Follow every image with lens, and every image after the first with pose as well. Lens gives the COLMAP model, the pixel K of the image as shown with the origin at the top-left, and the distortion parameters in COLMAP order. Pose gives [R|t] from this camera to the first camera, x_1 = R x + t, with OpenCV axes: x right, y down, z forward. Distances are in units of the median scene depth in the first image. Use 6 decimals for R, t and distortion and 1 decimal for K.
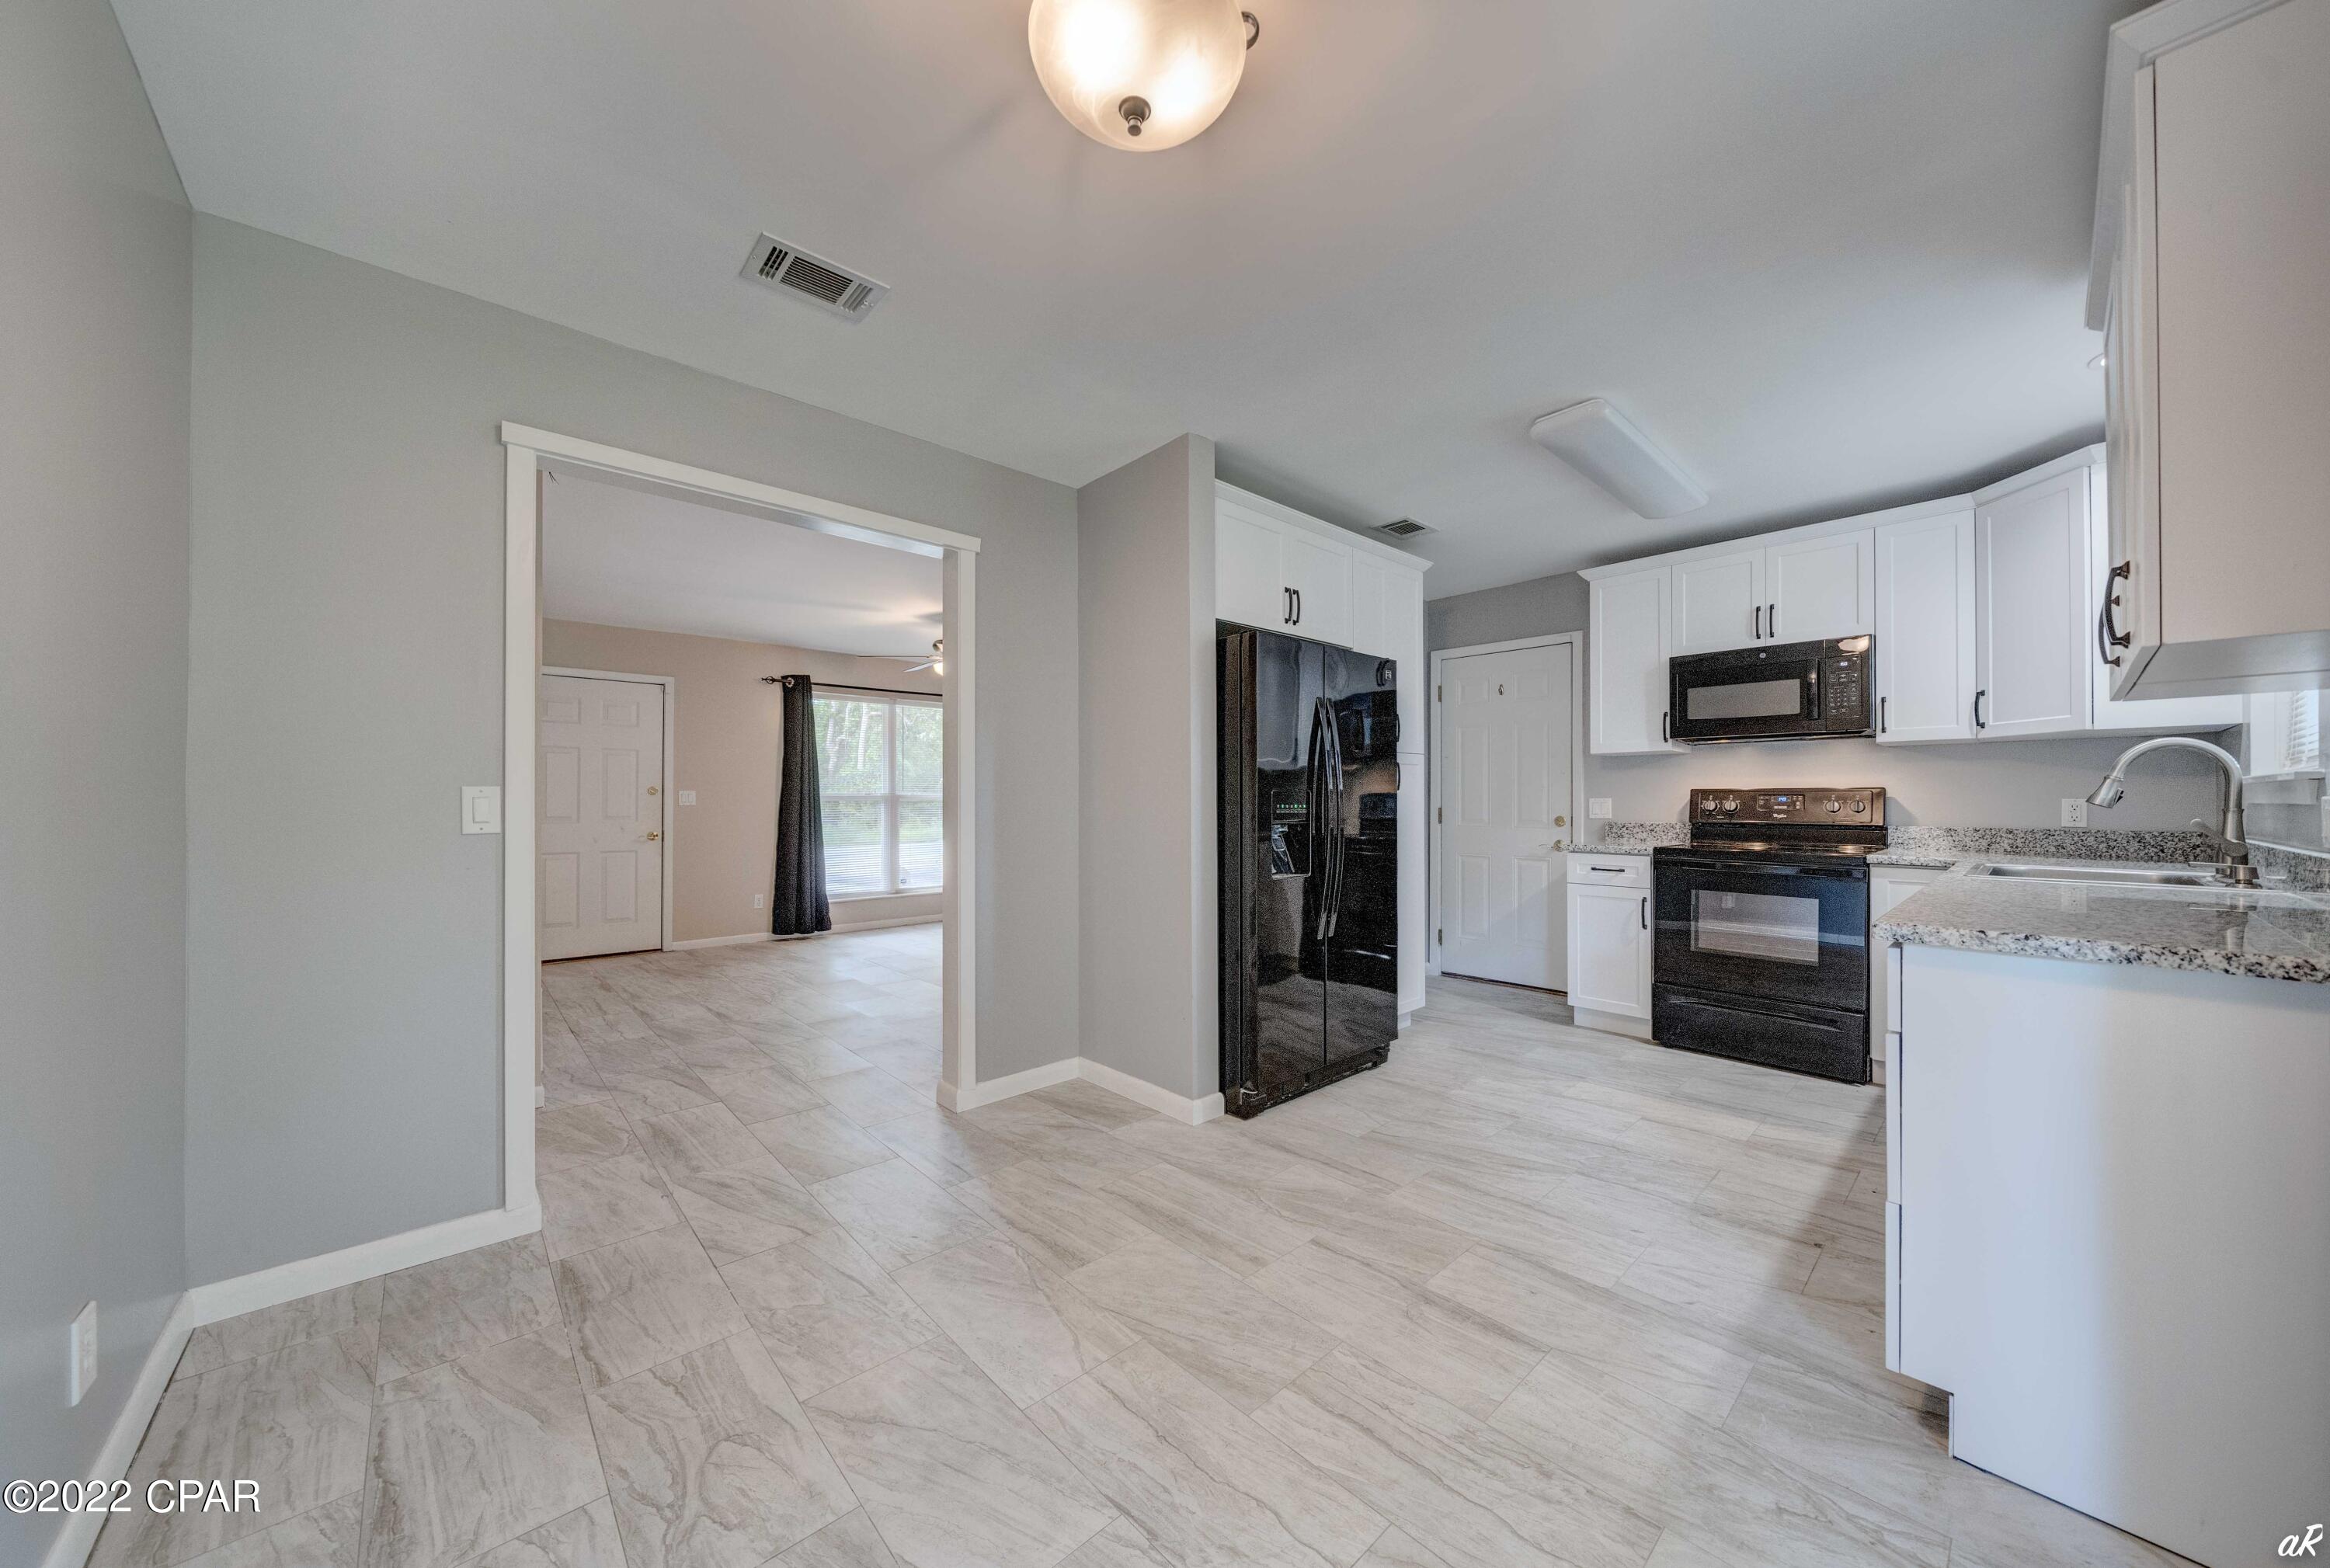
lens RADIAL K [[809.7, 0, 1163.9], [0, 809.7, 797.5], [0, 0, 1]] dist [-0.006800, -0.000046]
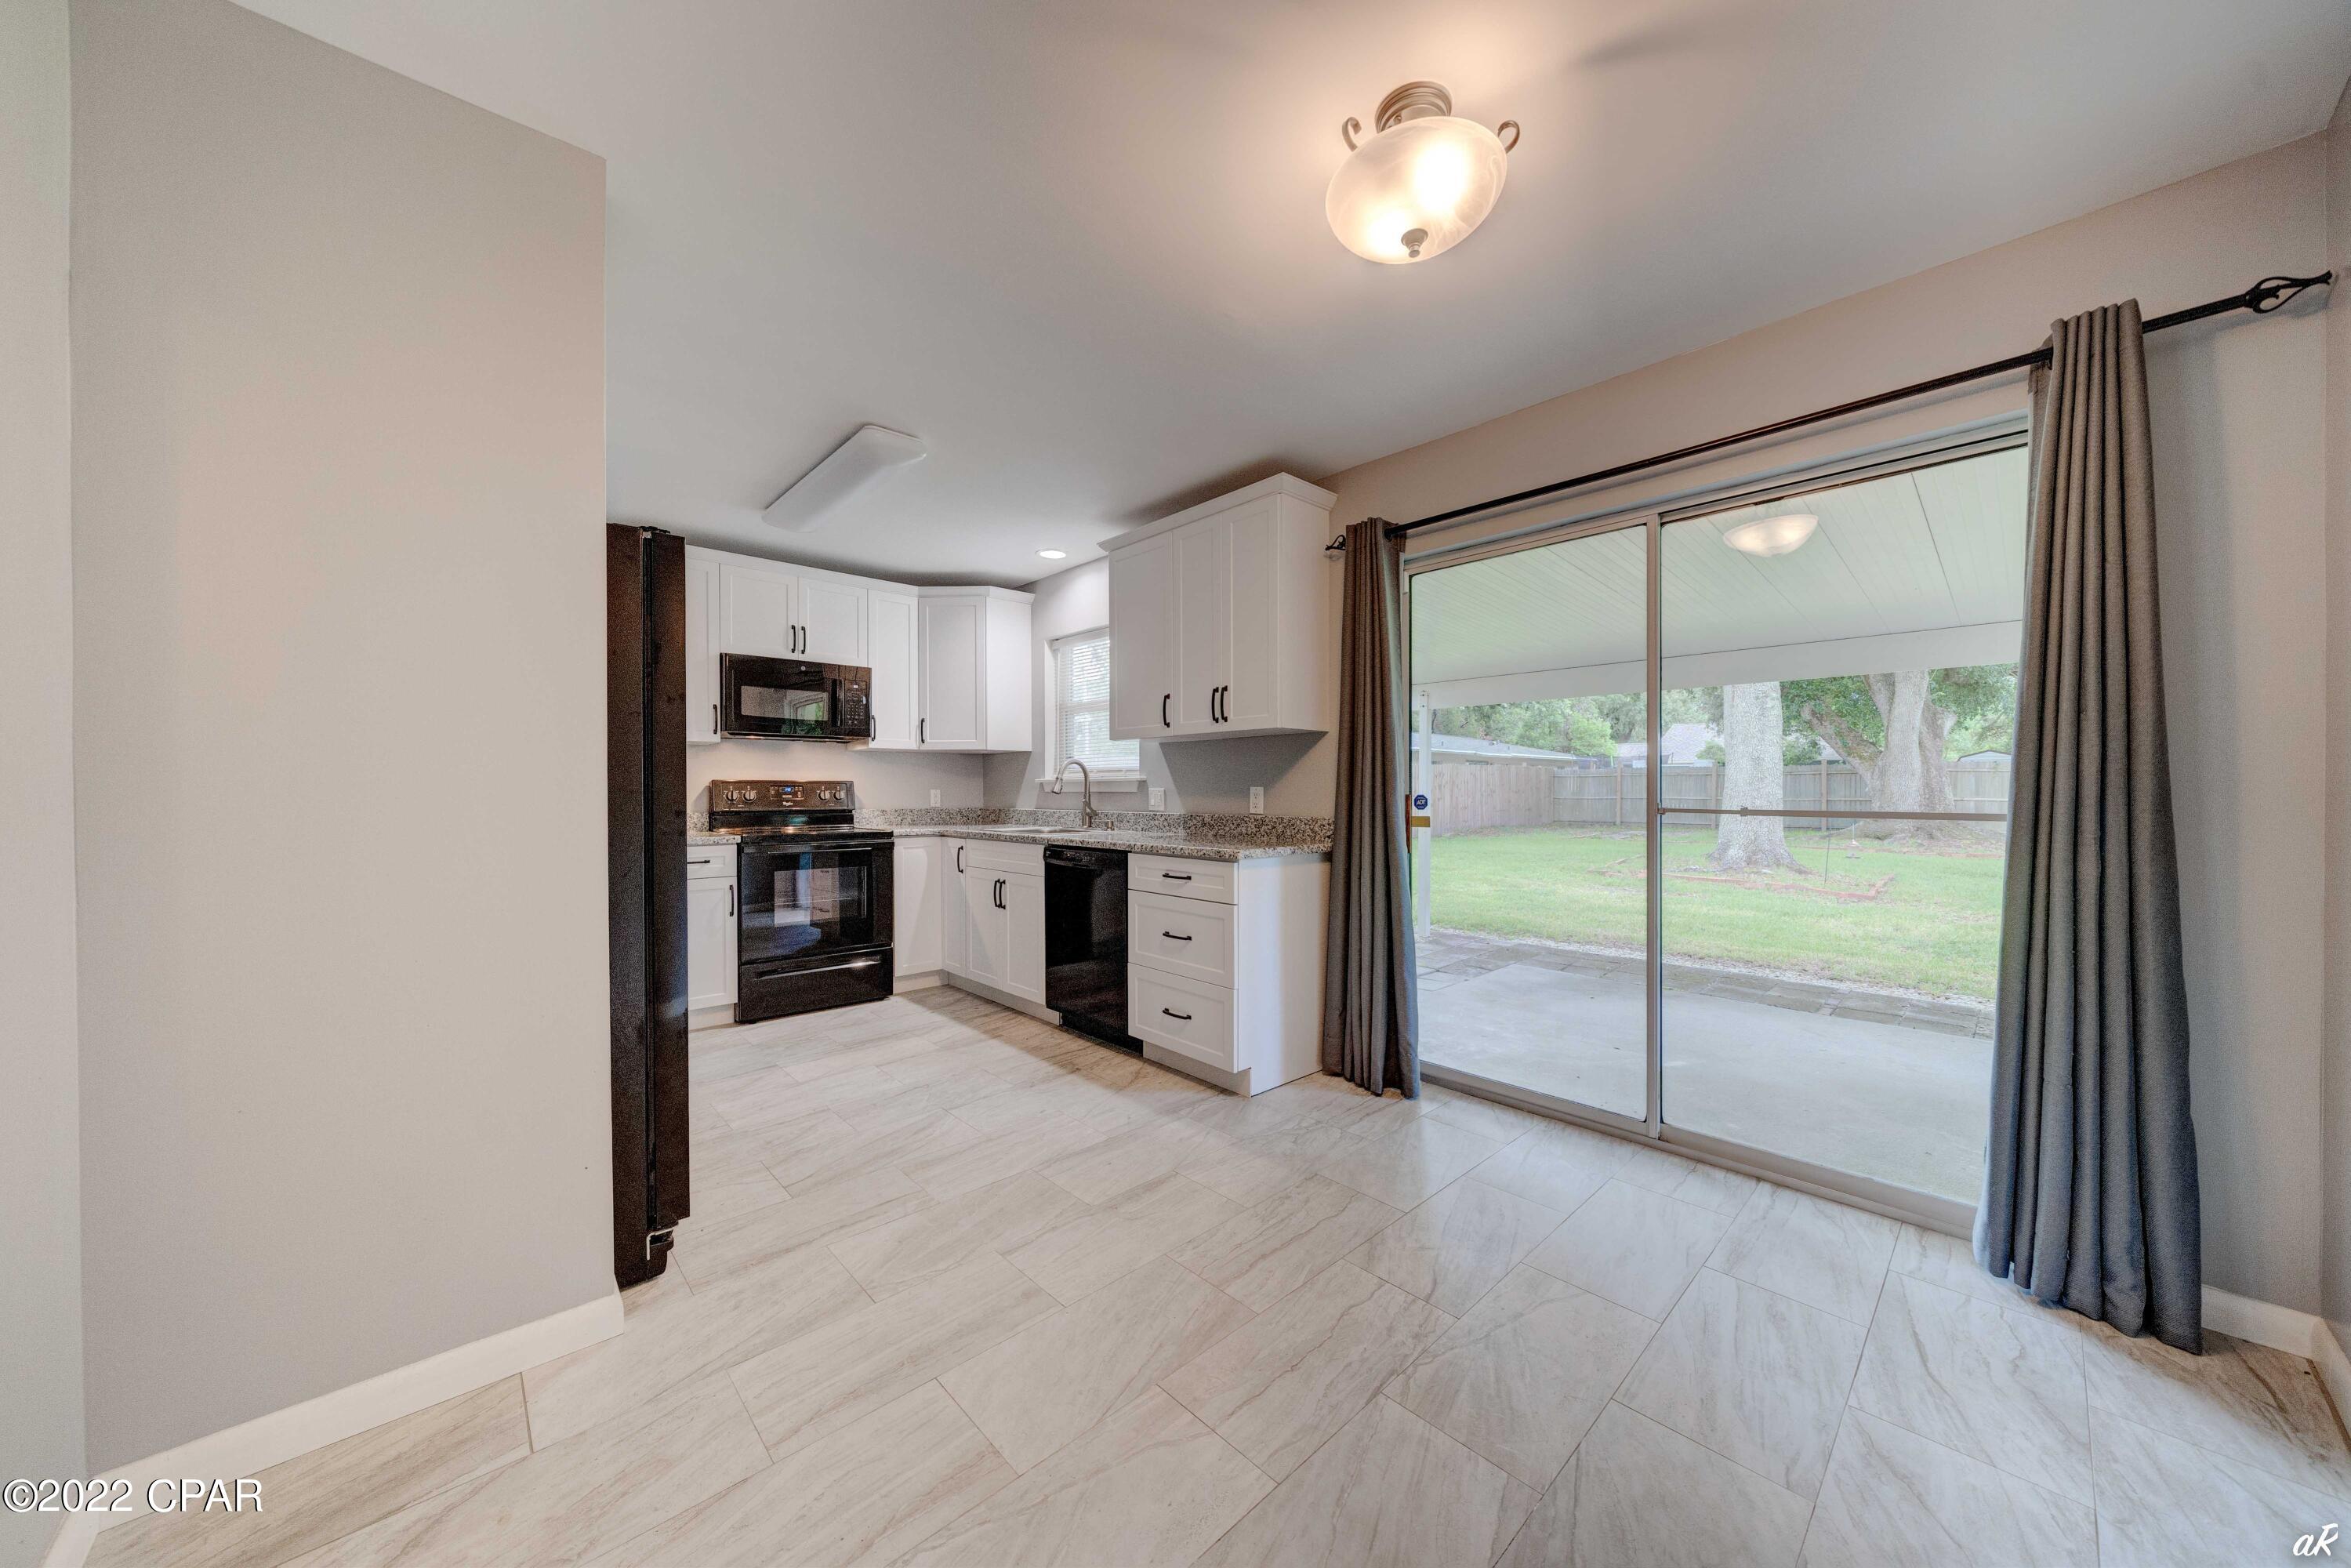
lens RADIAL K [[793.0, 0, 1171.9], [0, 793.0, 793.3], [0, 0, 1]] dist [-0.001160, -0.000085]
pose [[-0.003522, -0.003146, 0.999989, -0.548216], [-0.002129, 0.999993, 0.003138, 0.003666], [-0.999992, -0.002117, -0.003529, 0.594003]]
